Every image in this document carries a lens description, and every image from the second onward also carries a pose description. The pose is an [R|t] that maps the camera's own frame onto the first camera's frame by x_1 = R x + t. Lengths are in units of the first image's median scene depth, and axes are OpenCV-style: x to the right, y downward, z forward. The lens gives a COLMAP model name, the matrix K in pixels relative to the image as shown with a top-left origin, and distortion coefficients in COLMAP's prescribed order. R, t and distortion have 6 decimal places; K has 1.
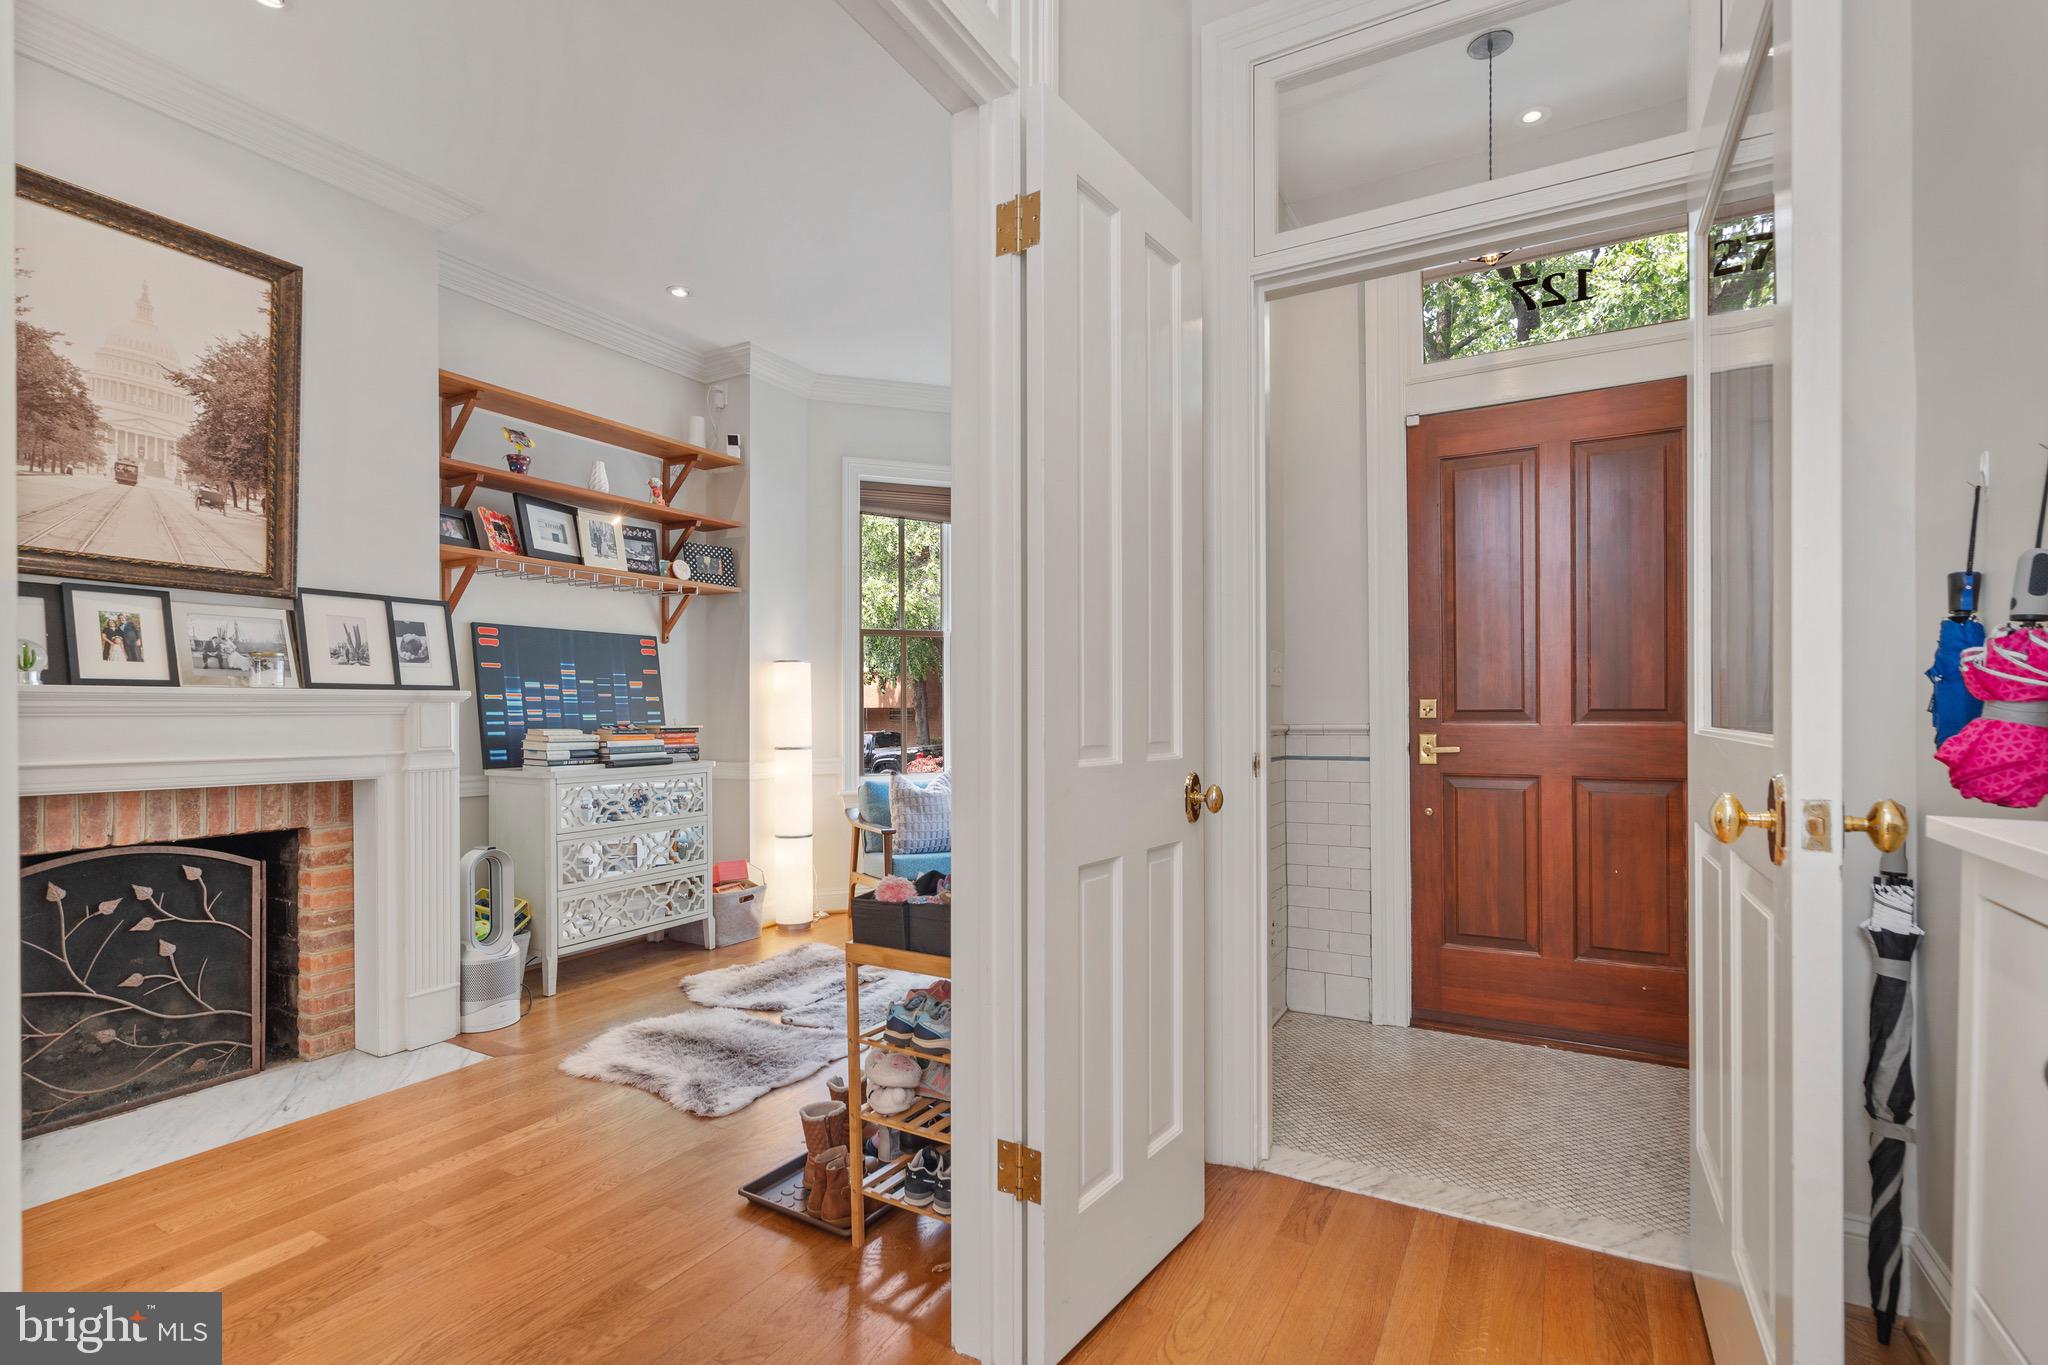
lens RADIAL K [[946.5, 0, 1041.4], [0, 946.5, 716.1], [0, 0, 1]] dist [0.002085, 0.001156]
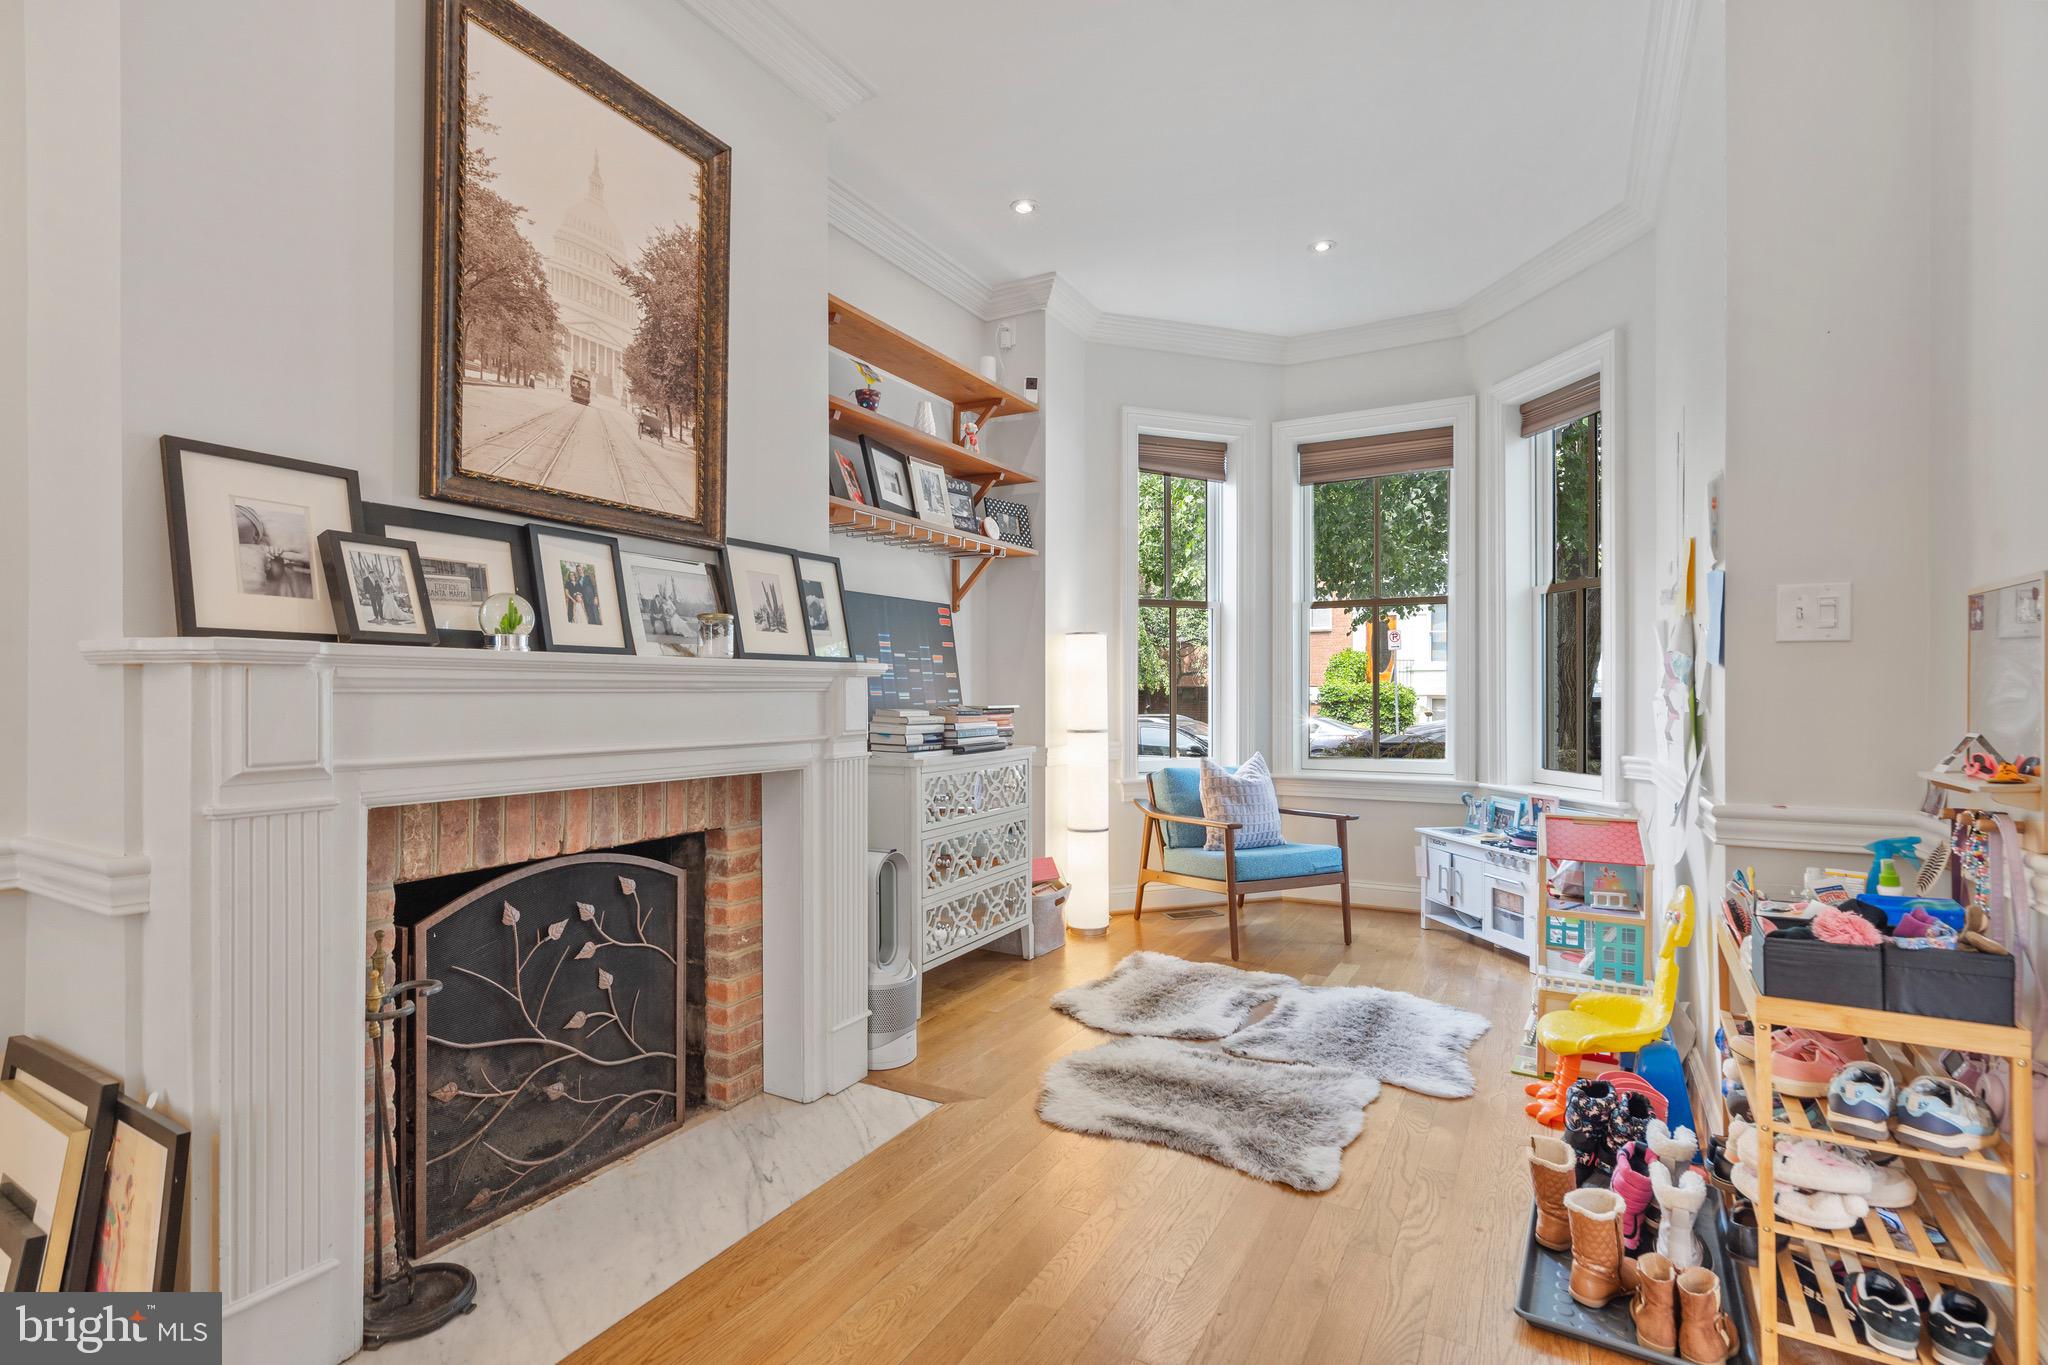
lens RADIAL K [[946.5, 0, 1030.3], [0, 946.5, 700.5], [0, 0, 1]] dist [0.002085, 0.001156]
pose [[0.999997, -0.002010, 0.001564, -0.502740], [0.002005, 0.999994, 0.002855, 0.004366], [-0.001570, -0.002852, 0.999995, 0.171502]]
